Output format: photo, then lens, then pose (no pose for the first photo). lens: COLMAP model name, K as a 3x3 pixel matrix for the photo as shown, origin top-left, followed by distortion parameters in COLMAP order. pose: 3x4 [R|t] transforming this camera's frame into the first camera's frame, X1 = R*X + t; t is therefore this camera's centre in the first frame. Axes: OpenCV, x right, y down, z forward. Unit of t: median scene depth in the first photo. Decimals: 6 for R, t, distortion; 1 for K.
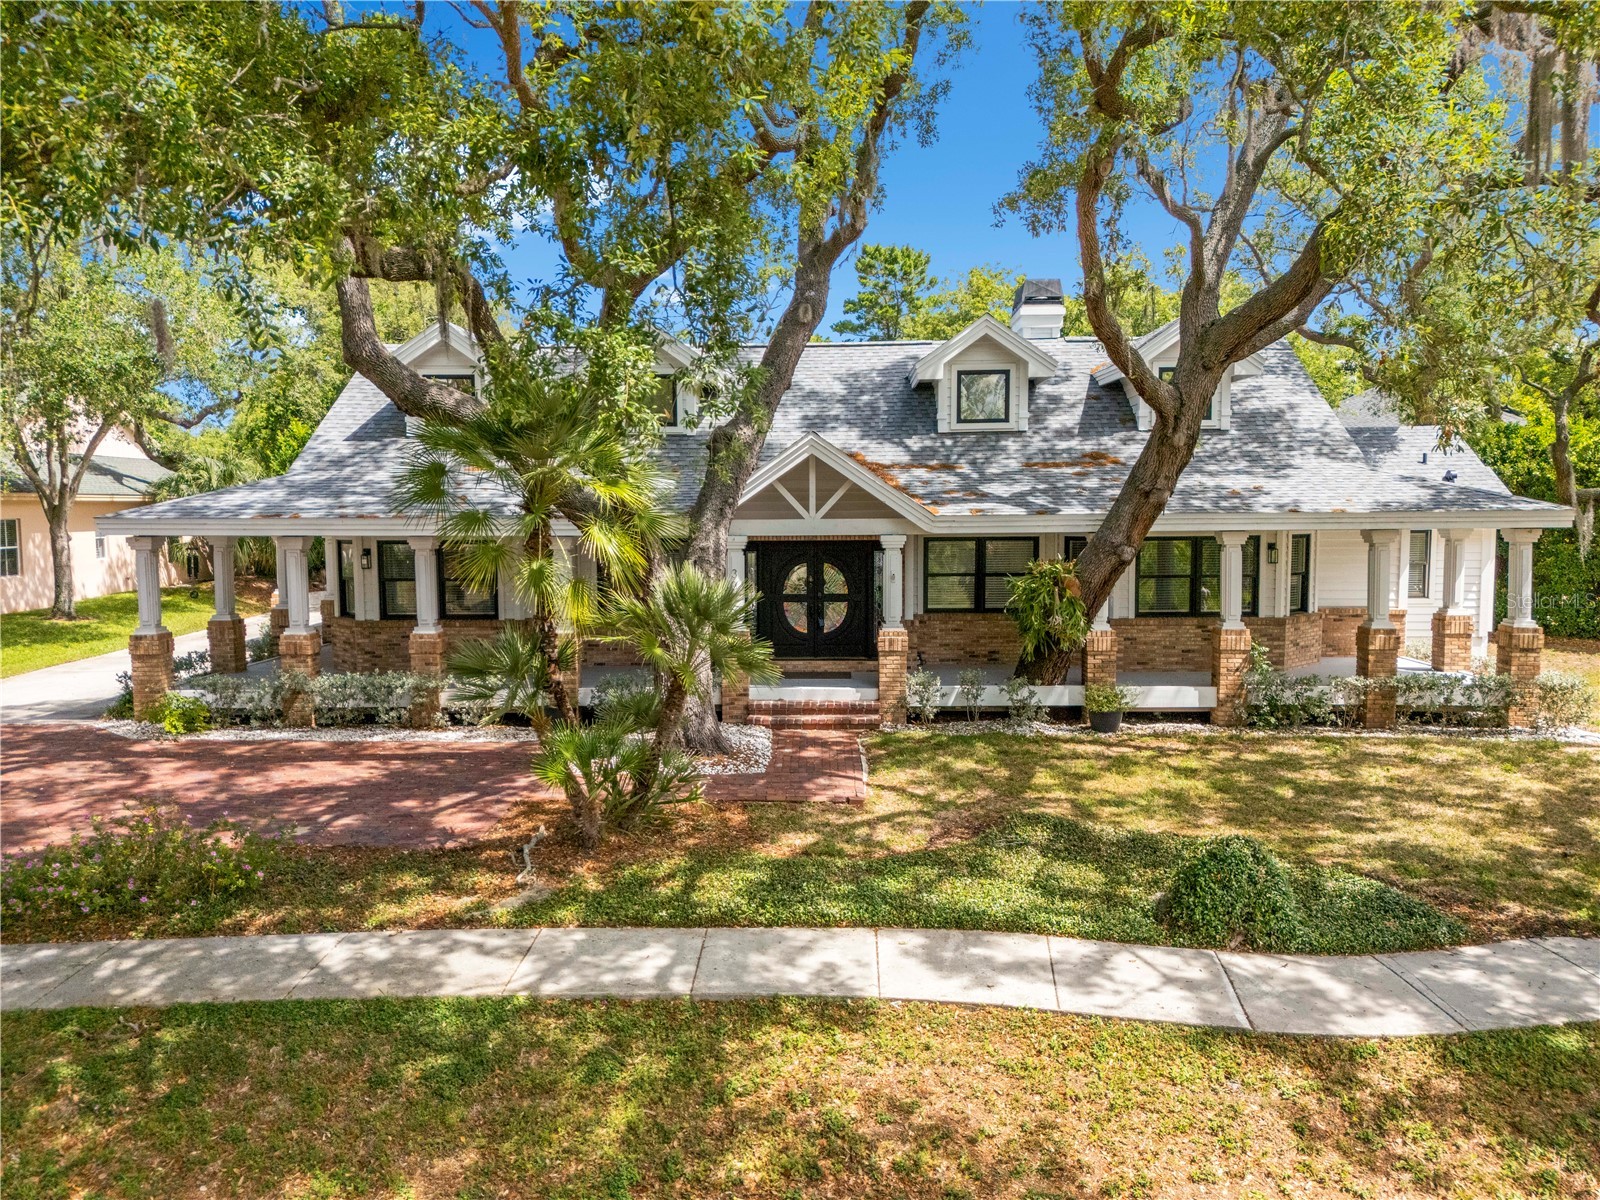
lens RADIAL K [[1172.0, 0, 797.8], [0, 1172.0, 603.4], [0, 0, 1]] dist [0.069611, -0.071058]
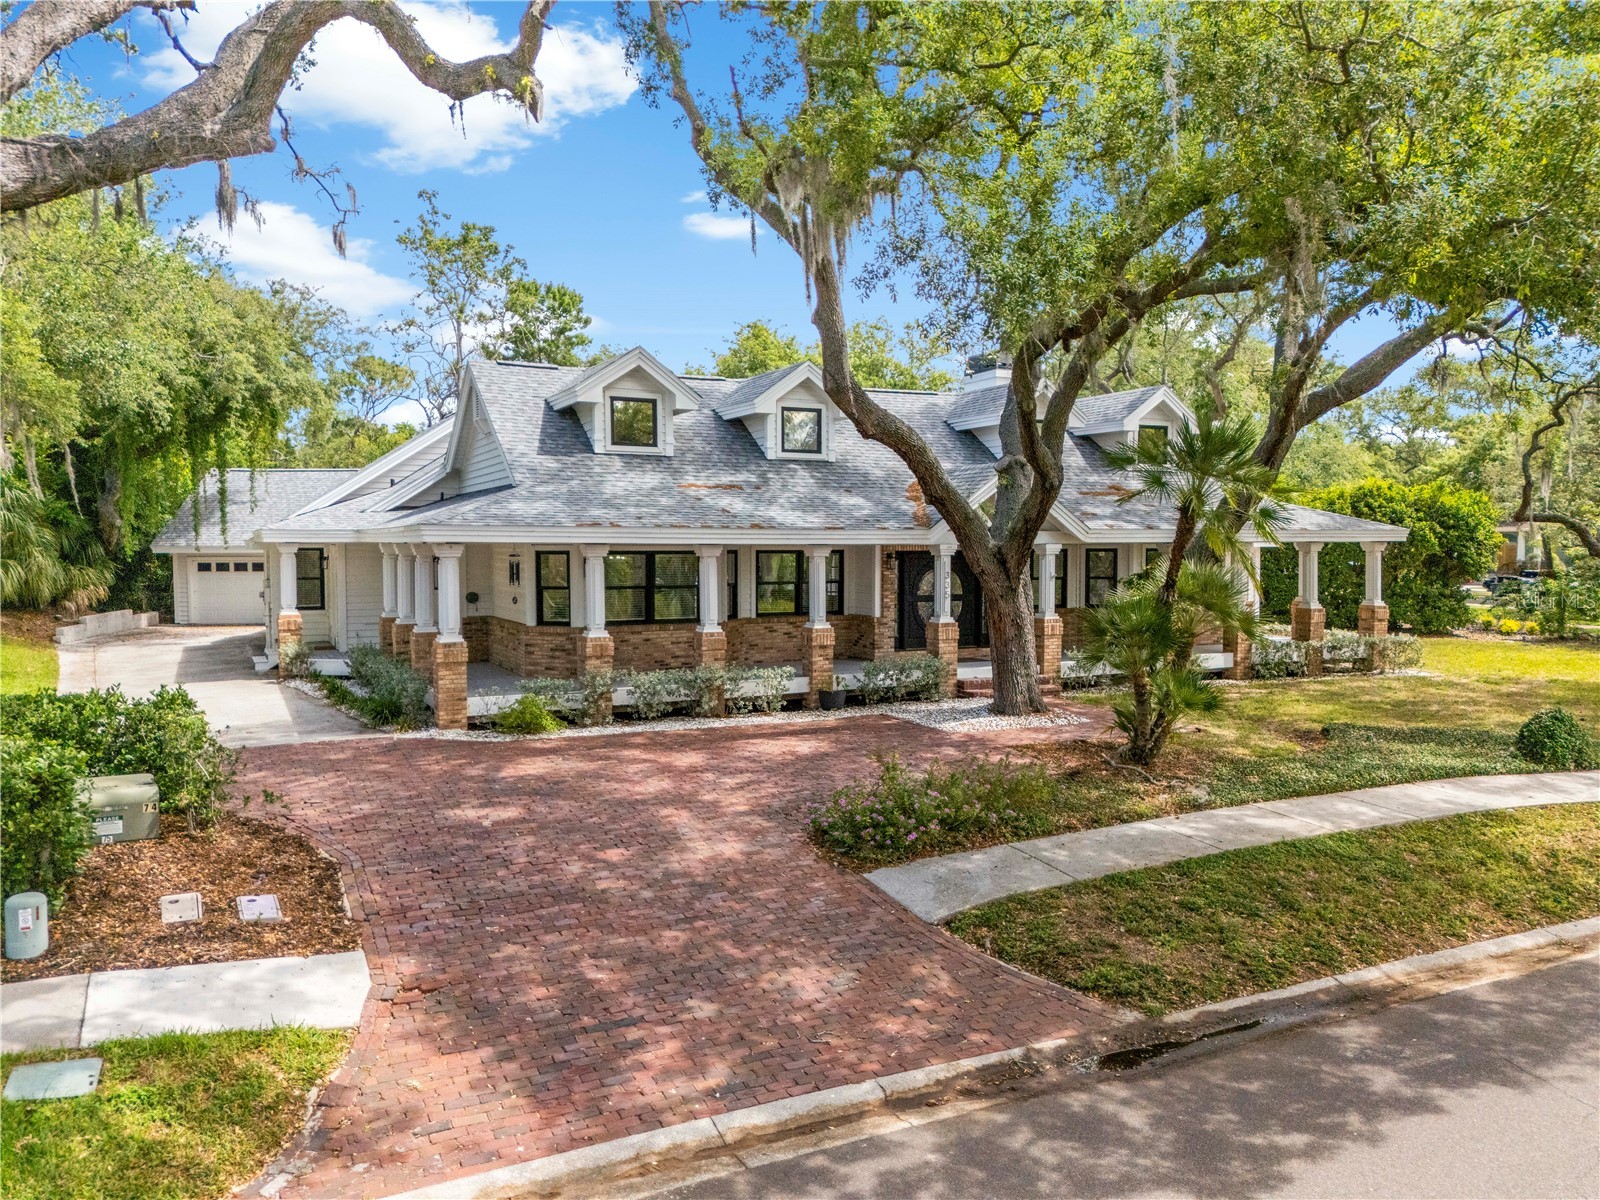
lens RADIAL K [[1172.0, 0, 797.8], [0, 1172.0, 603.4], [0, 0, 1]] dist [0.069611, -0.071058]
pose [[0.868921, -0.024452, 0.494347, -0.665724], [0.031088, 0.999503, -0.005204, 0.004389], [-0.493974, 0.019890, 0.869249, -0.021384]]
